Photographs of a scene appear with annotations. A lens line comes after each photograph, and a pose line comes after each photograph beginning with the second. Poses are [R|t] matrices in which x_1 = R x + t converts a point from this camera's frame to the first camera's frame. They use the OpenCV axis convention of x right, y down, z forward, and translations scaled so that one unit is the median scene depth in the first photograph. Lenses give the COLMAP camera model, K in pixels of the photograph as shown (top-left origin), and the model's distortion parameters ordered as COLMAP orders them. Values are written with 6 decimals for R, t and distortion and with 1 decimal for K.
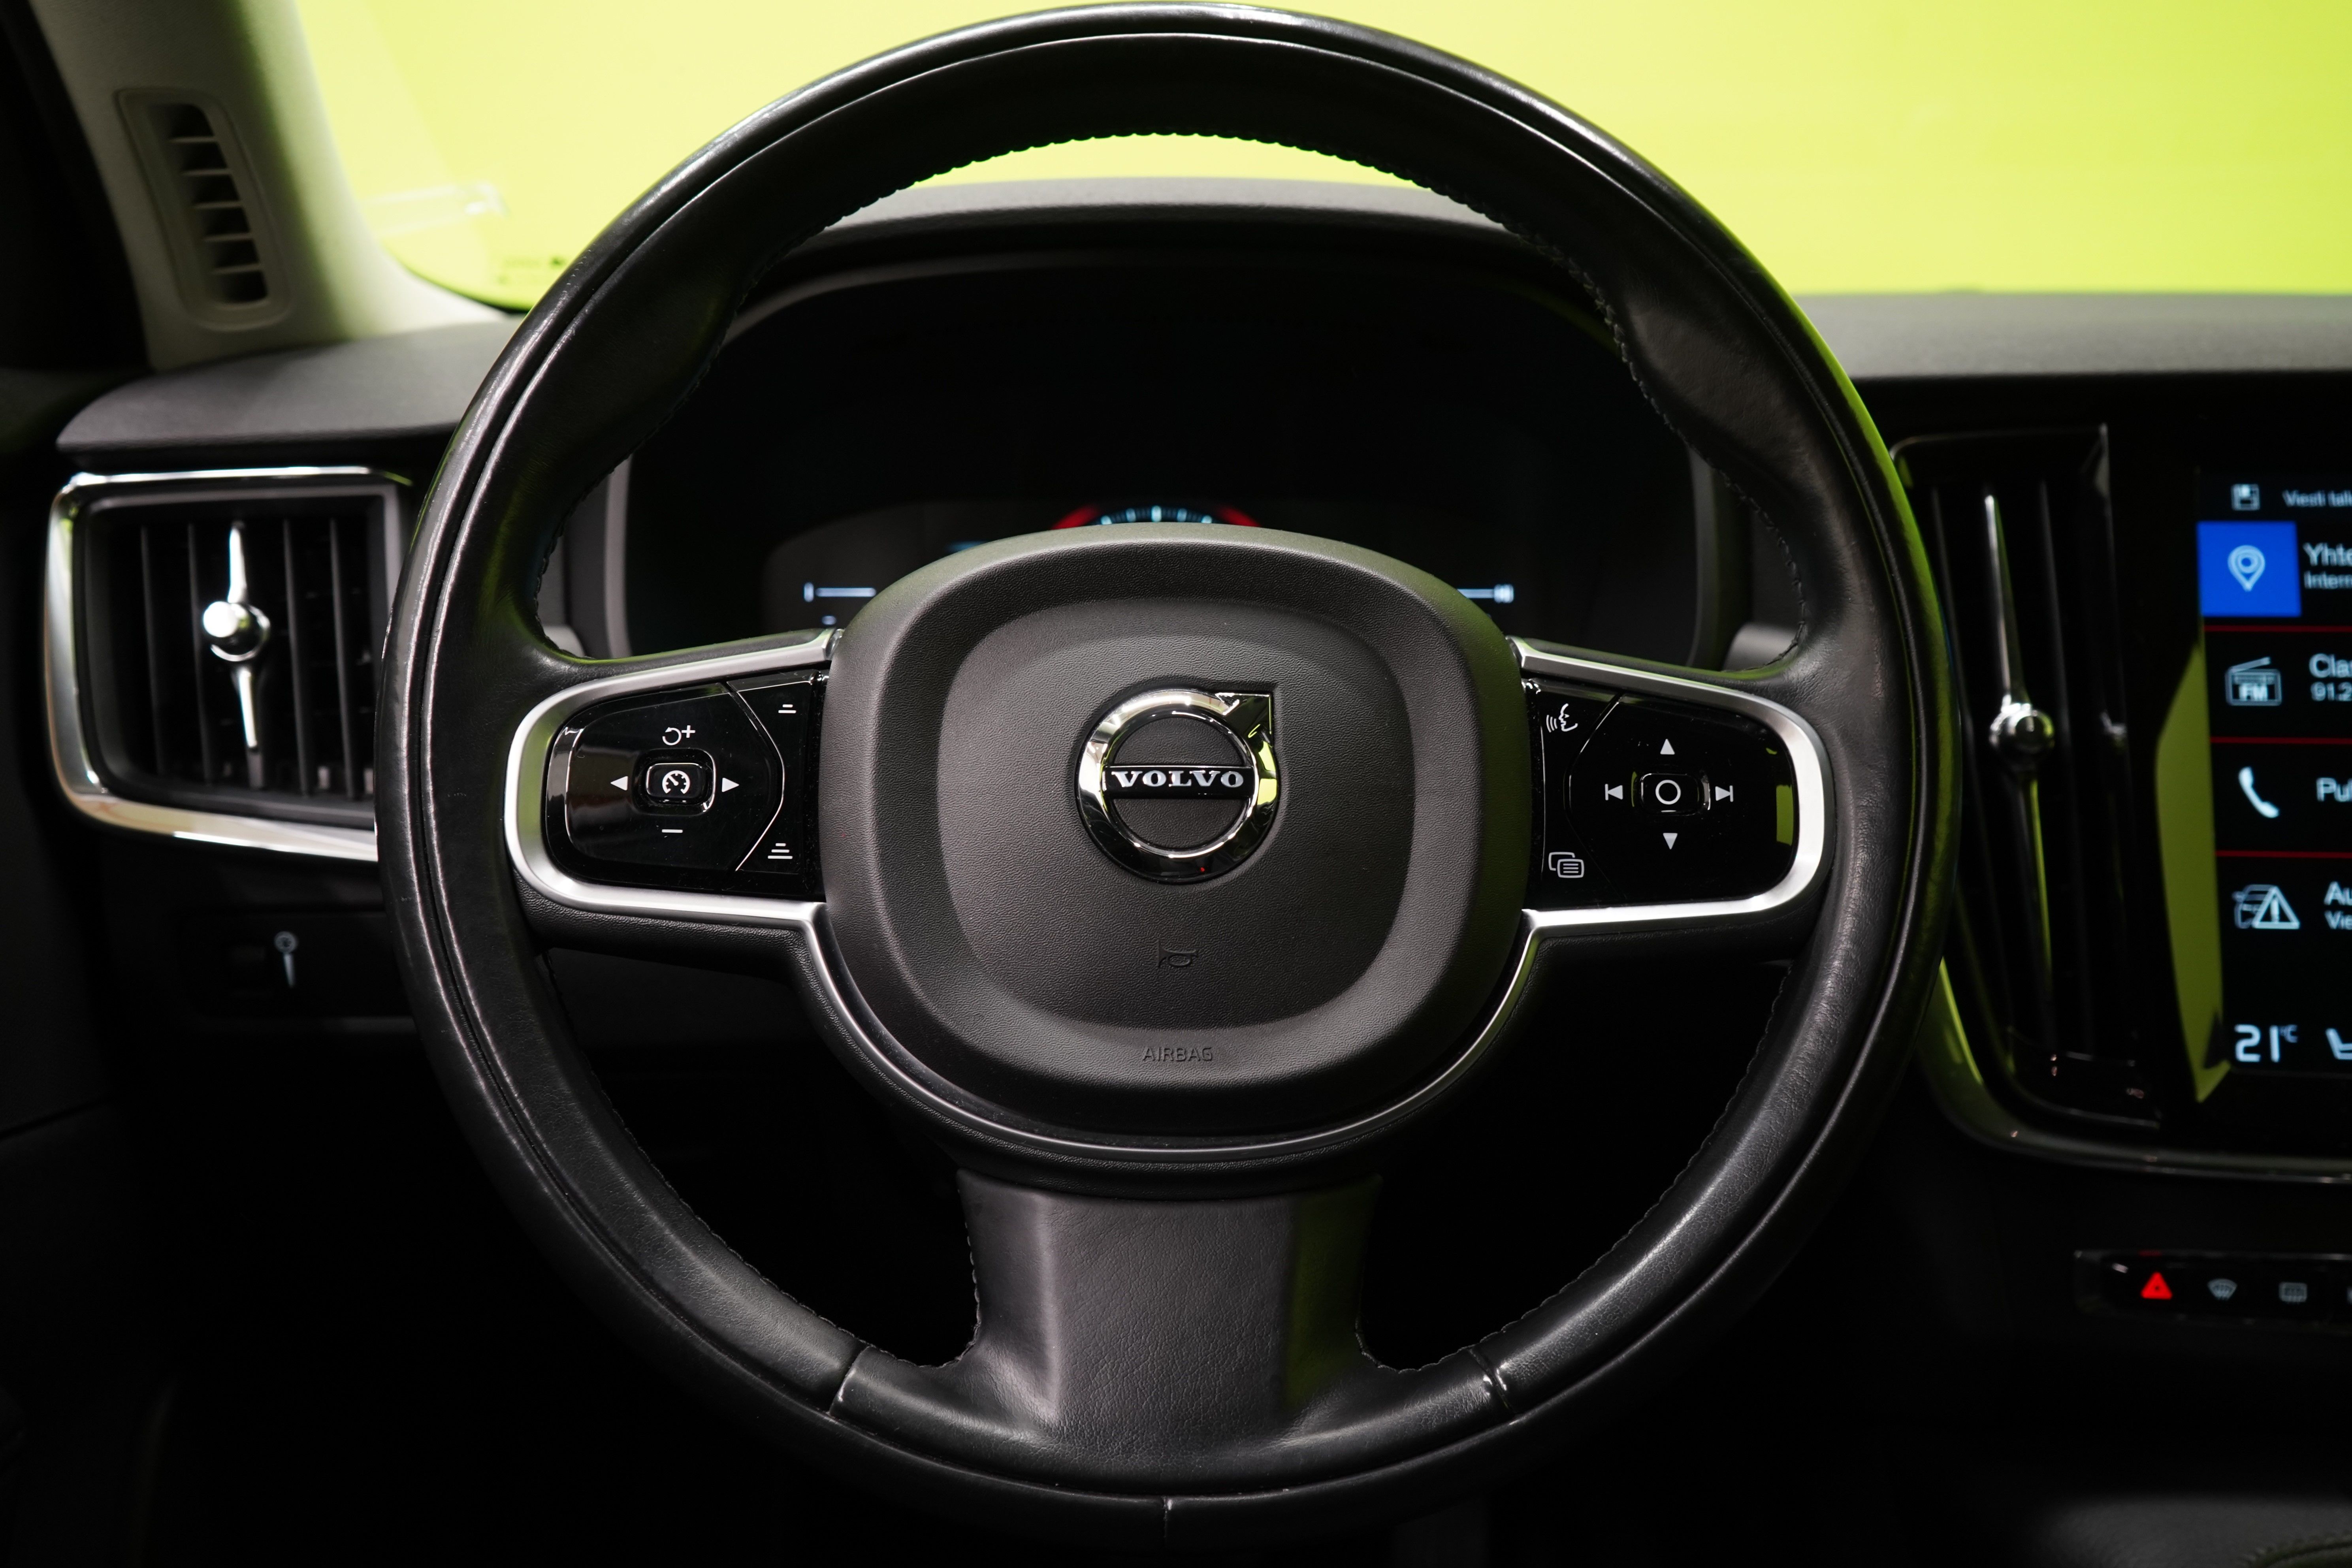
lens RADIAL K [[2233.5, 0, 1175.6], [0, 2233.5, 786.1], [0, 0, 1]] dist [-0.006439, 0.000000]
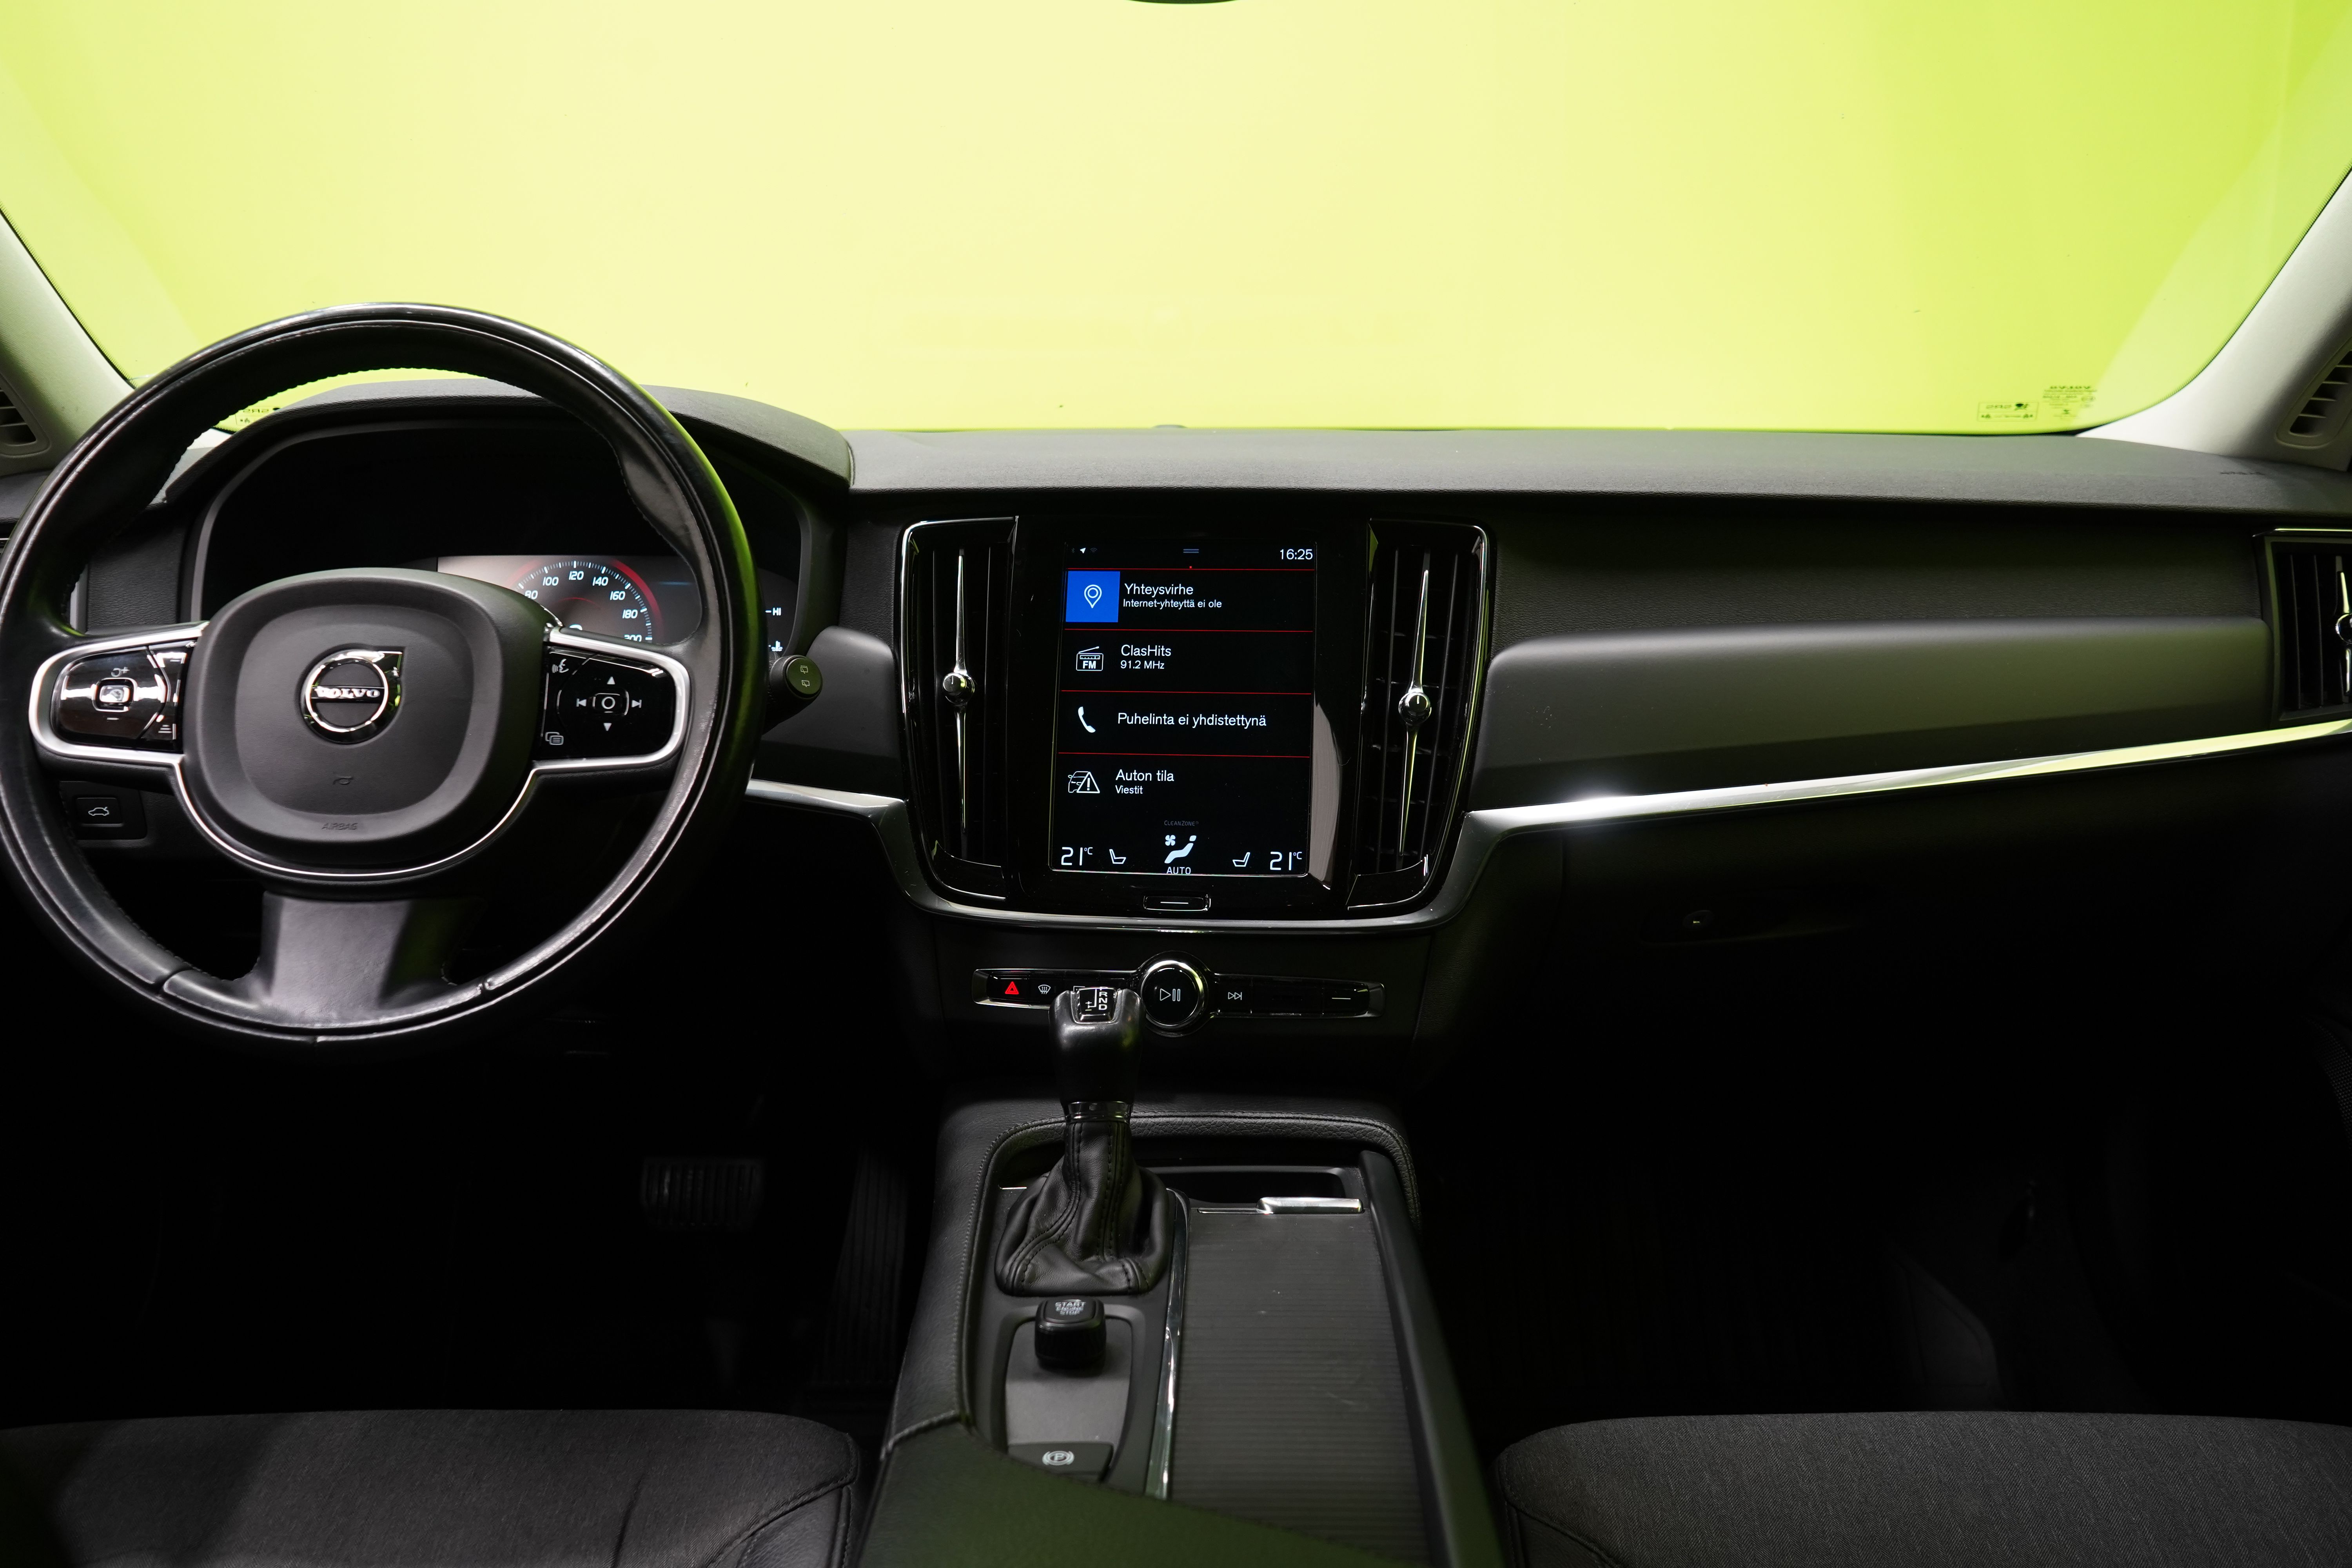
lens RADIAL K [[1855.5, 0, 1176.1], [0, 1855.5, 782.2], [0, 0, 1]] dist [-0.010459, -0.004542]
pose [[0.999929, 0.005785, -0.010395, 0.749068], [-0.005840, 0.999969, -0.005265, 0.079654], [0.010364, 0.005325, 0.999932, -0.659669]]
